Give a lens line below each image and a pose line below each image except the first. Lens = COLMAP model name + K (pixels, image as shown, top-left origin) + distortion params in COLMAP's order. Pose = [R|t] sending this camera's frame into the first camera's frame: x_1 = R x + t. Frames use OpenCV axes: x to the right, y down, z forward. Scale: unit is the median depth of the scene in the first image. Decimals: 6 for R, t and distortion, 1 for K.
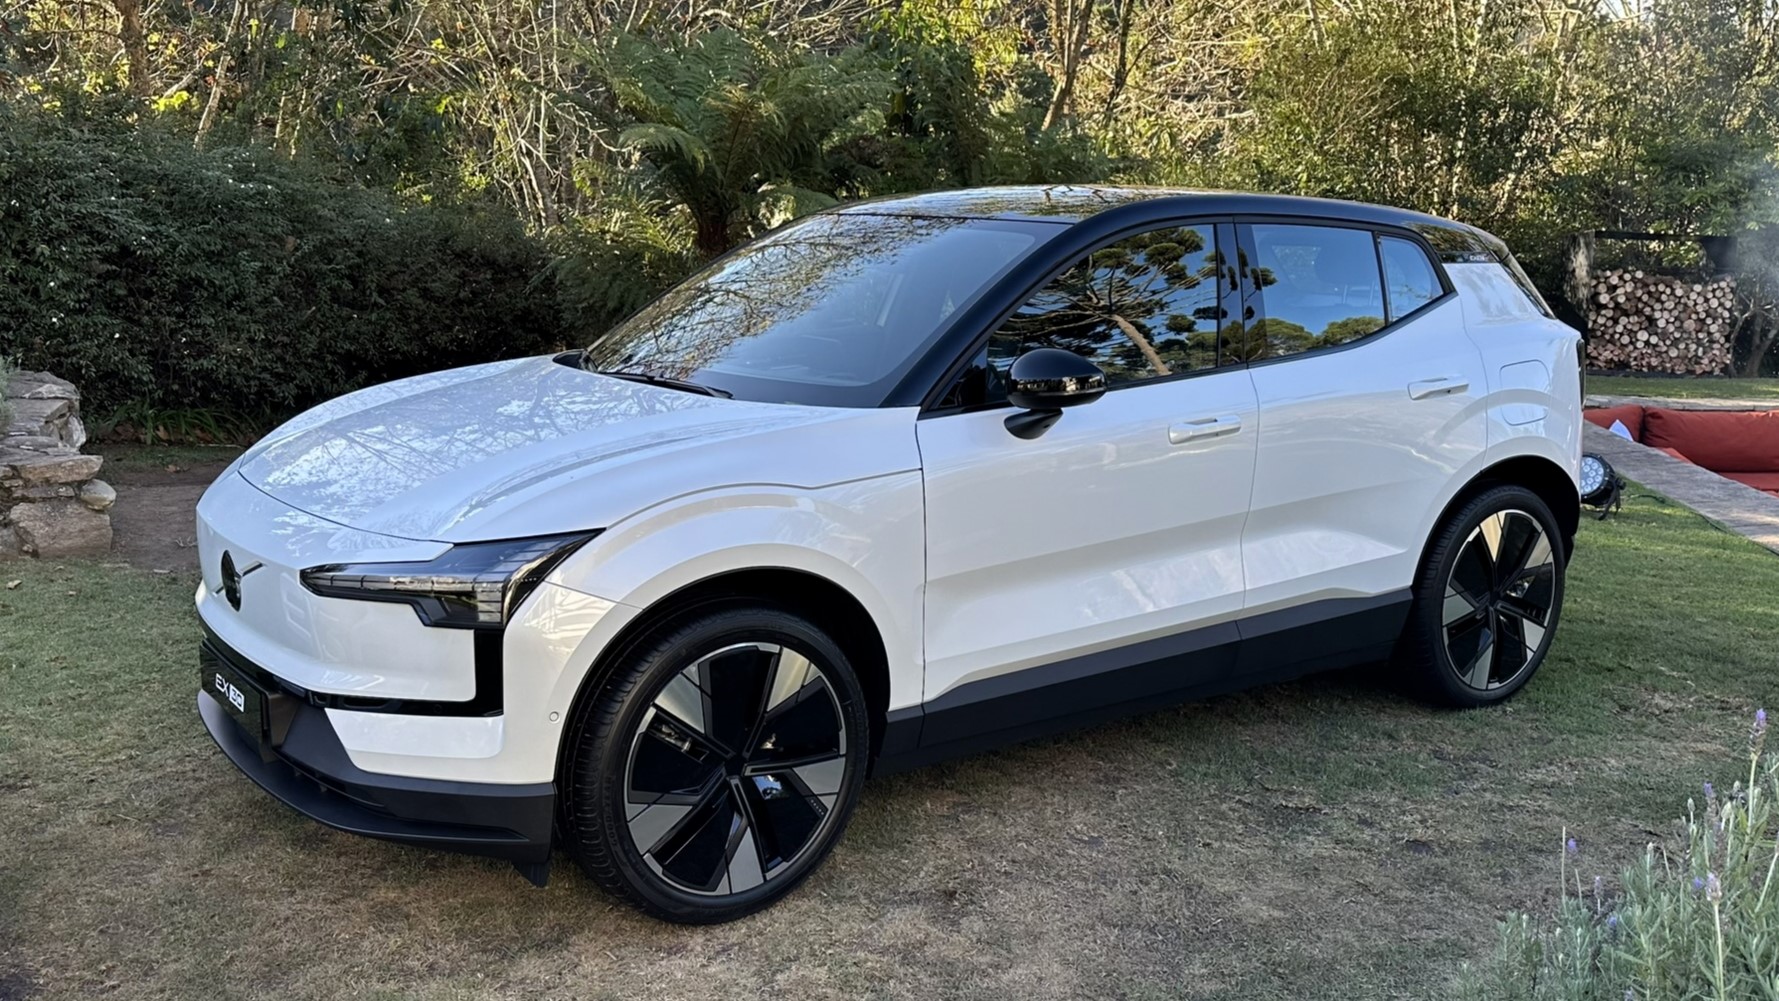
lens RADIAL K [[1330.7, 0, 942.8], [0, 1330.7, 514.0], [0, 0, 1]] dist [0.020304, -0.030339]
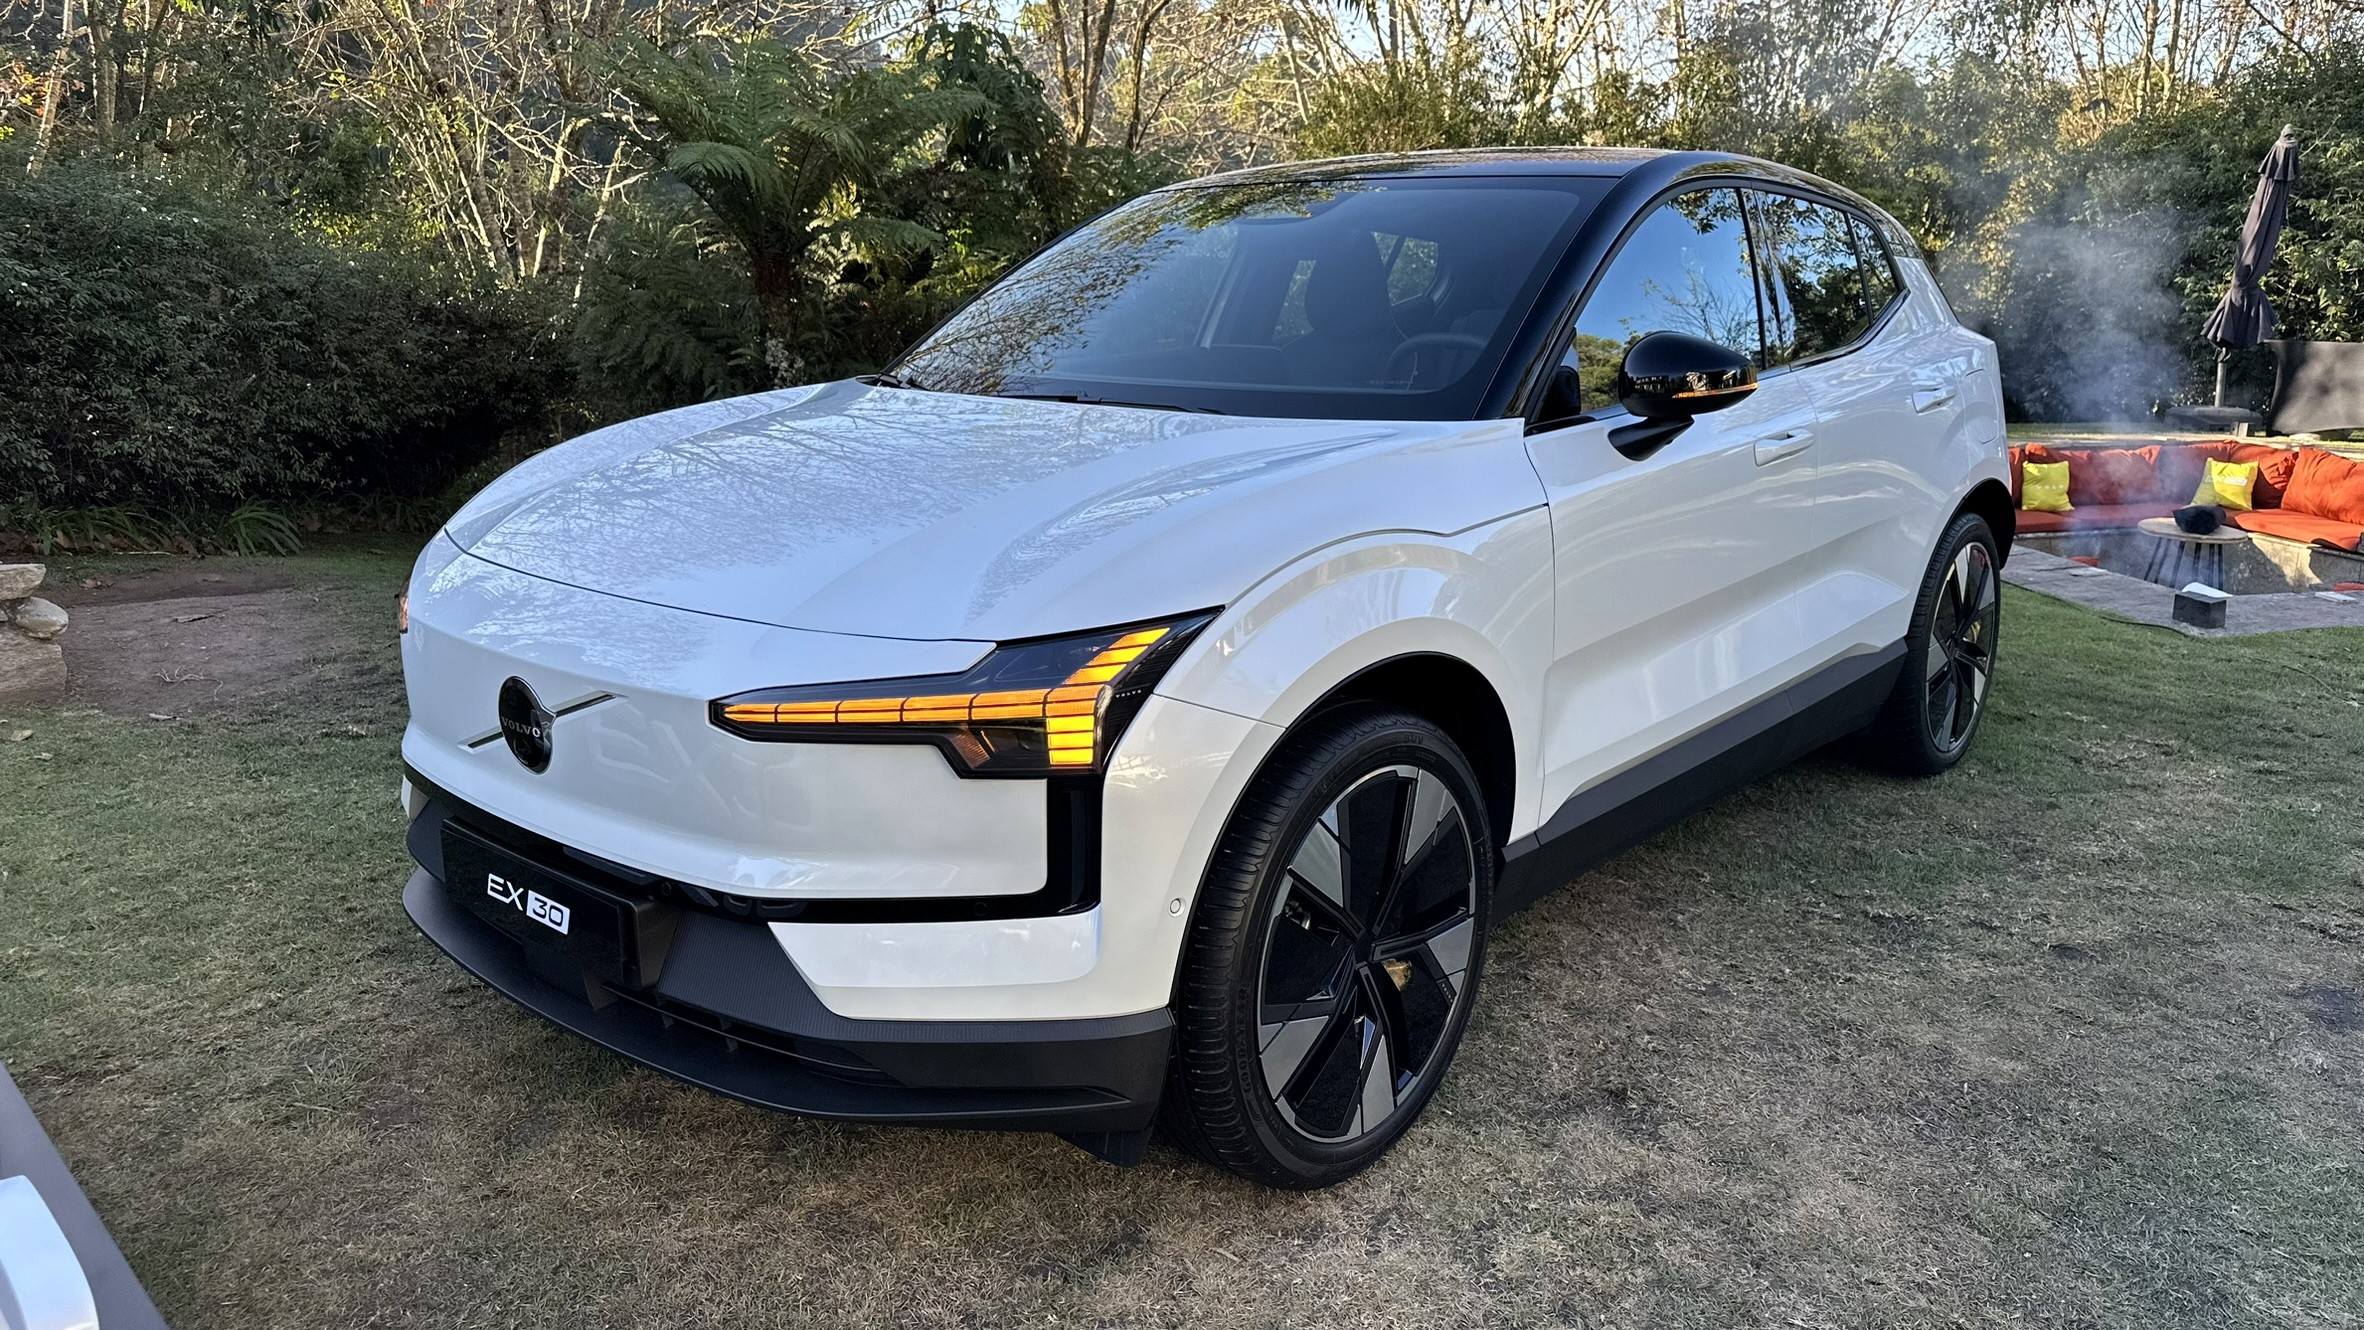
lens RADIAL K [[1395.3, 0, 1182.6], [0, 1395.3, 625.1], [0, 0, 1]] dist [-0.001374, 0.000092]
pose [[0.981903, -0.054827, 0.181274, -0.299136], [0.050751, 0.998345, 0.027055, 0.001005], [-0.182458, -0.017366, 0.983060, 0.263261]]
